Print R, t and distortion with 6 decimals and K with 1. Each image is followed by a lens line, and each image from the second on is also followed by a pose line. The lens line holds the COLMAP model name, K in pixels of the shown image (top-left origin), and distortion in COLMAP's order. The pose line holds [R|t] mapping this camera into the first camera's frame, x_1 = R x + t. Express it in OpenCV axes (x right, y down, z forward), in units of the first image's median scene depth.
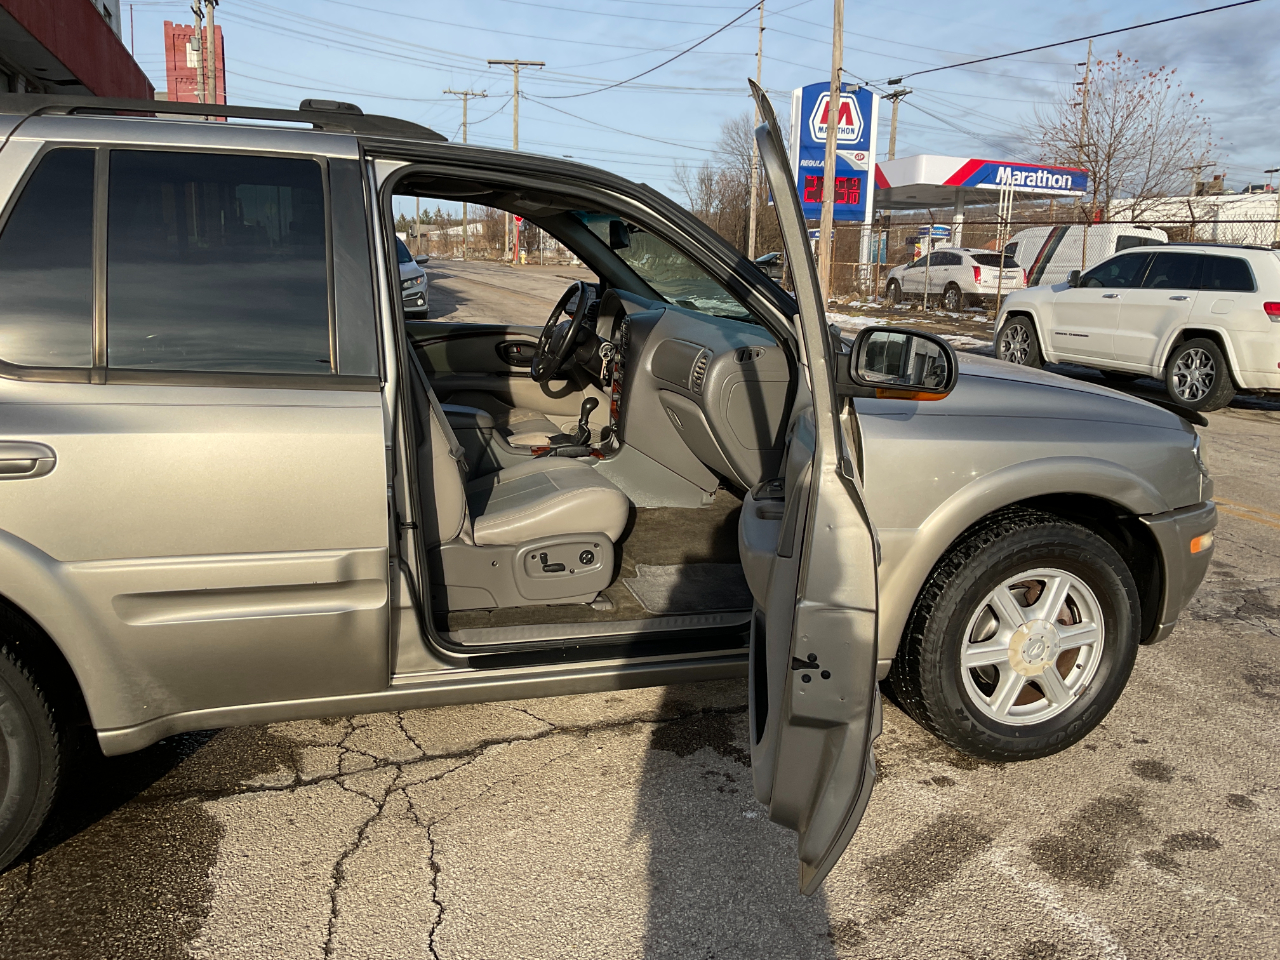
lens RADIAL K [[1062.0, 0, 639.8], [0, 1062.0, 478.2], [0, 0, 1]] dist [0.066639, -0.120892]
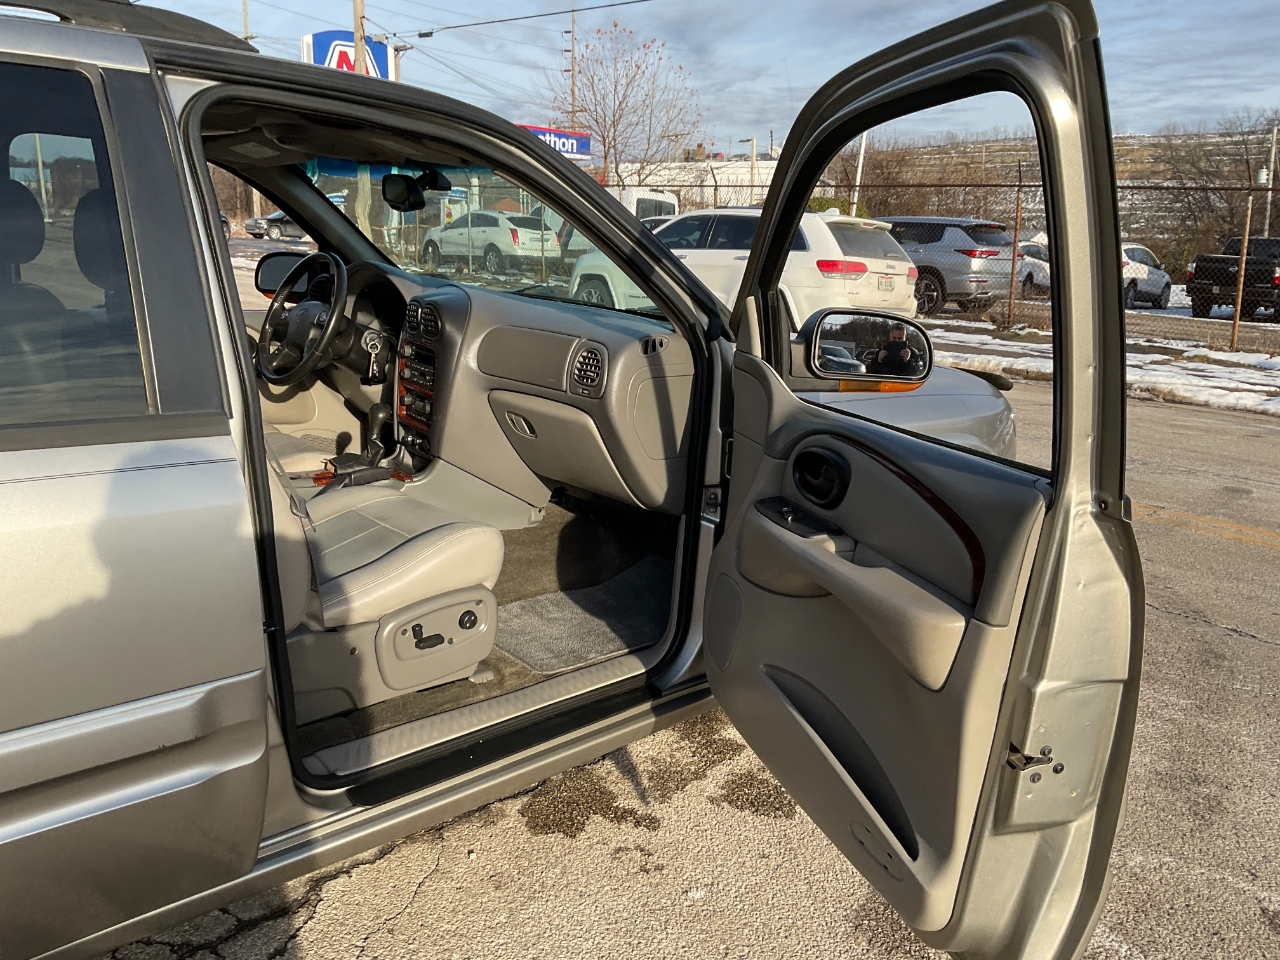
lens RADIAL K [[1062.0, 0, 642.6], [0, 1062.0, 475.5], [0, 0, 1]] dist [0.066639, -0.120892]
pose [[0.901603, -0.101032, 0.420600, -0.205434], [0.086710, 0.994818, 0.053092, -0.048514], [-0.423784, -0.011398, 0.905691, 0.210719]]
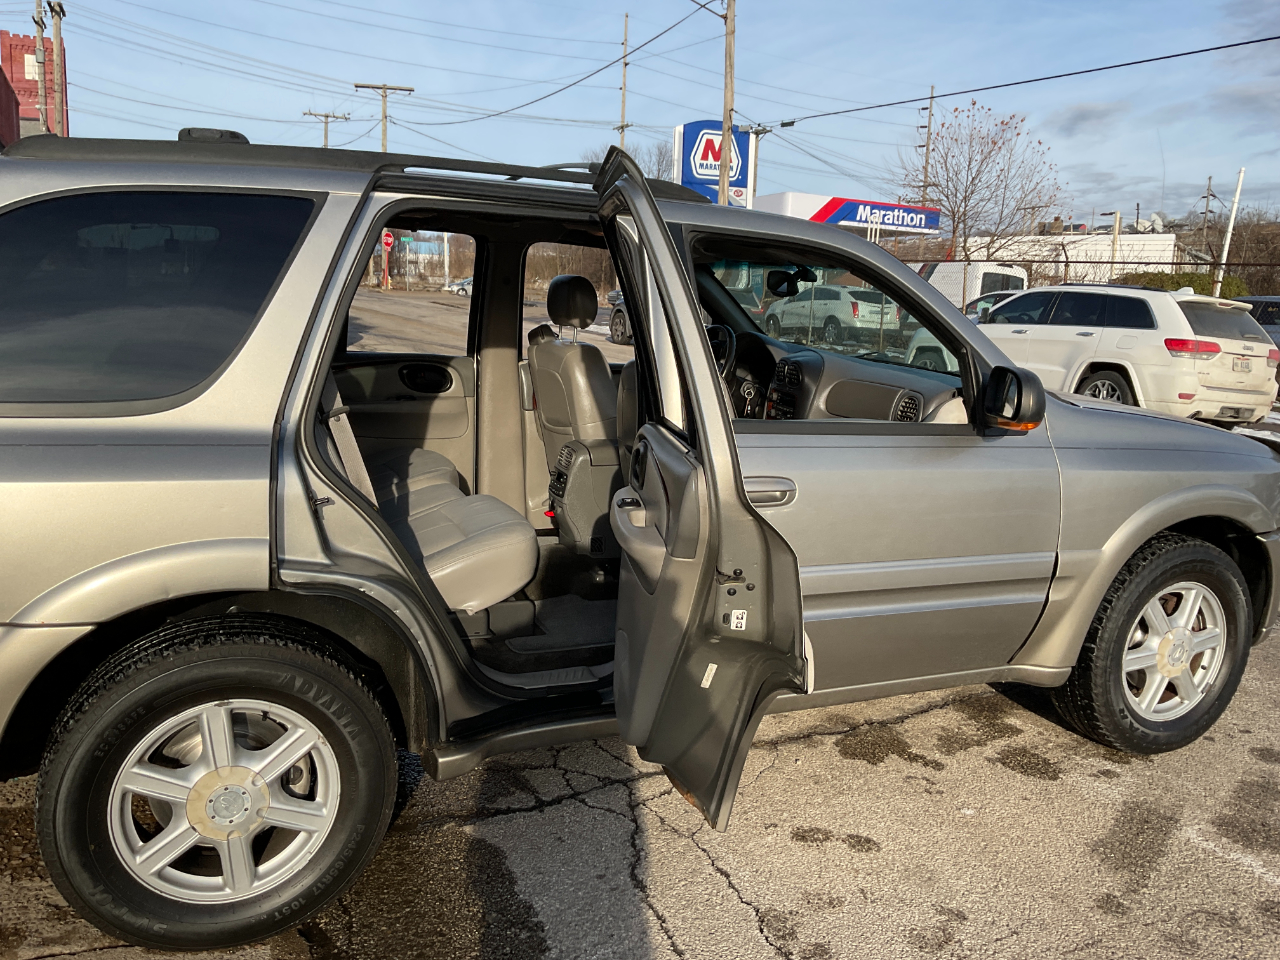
lens RADIAL K [[1062.0, 0, 643.4], [0, 1062.0, 479.4], [0, 0, 1]] dist [0.066639, -0.120892]
pose [[0.990471, -0.011015, 0.137280, -0.303859], [0.014282, 0.999637, -0.022833, -0.006306], [-0.136979, 0.024576, 0.990269, -0.048138]]
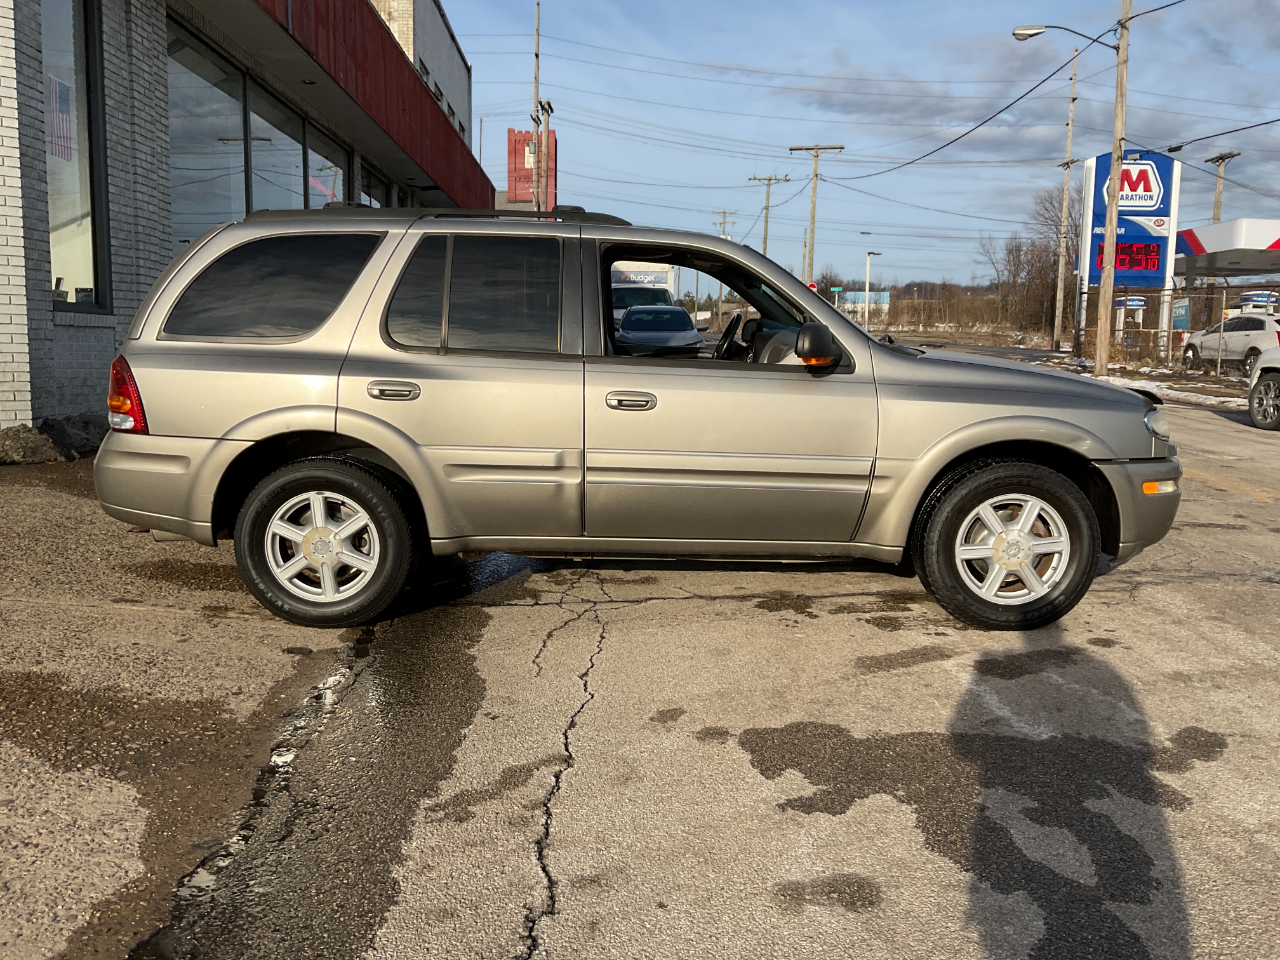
lens RADIAL K [[1062.0, 0, 642.2], [0, 1062.0, 472.2], [0, 0, 1]] dist [0.066639, -0.120892]
pose [[0.961863, 0.026731, -0.272224, 0.242762], [-0.047105, 0.996533, -0.068581, 0.155516], [0.269446, 0.078789, 0.959787, -0.479147]]
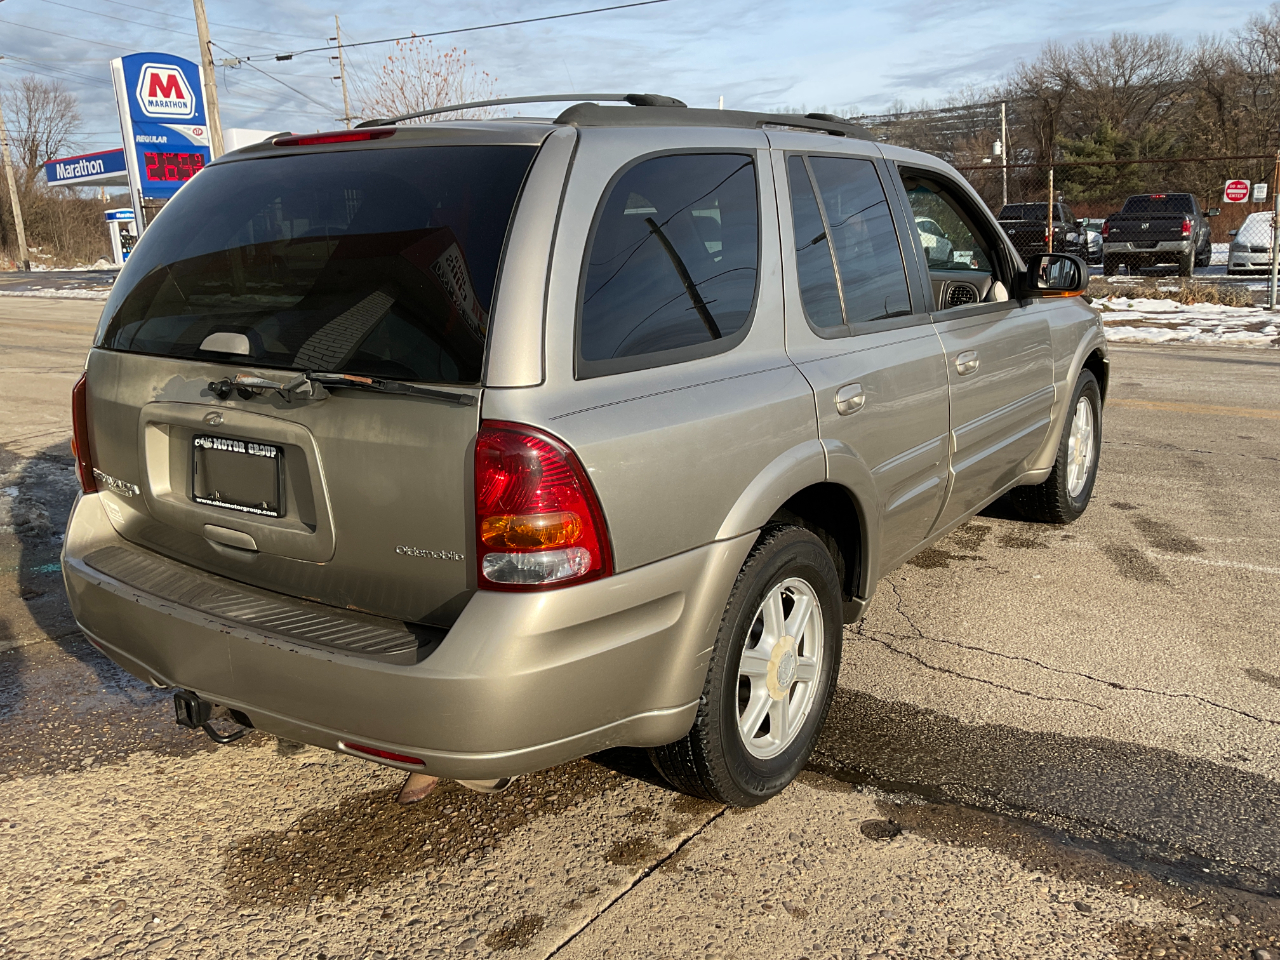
lens RADIAL K [[1062.0, 0, 628.2], [0, 1062.0, 482.1], [0, 0, 1]] dist [0.066639, -0.120892]
pose [[0.795825, -0.196706, 0.572686, -0.982808], [0.181738, 0.979755, 0.083975, -0.042052], [-0.577610, 0.037249, 0.815462, 0.078469]]
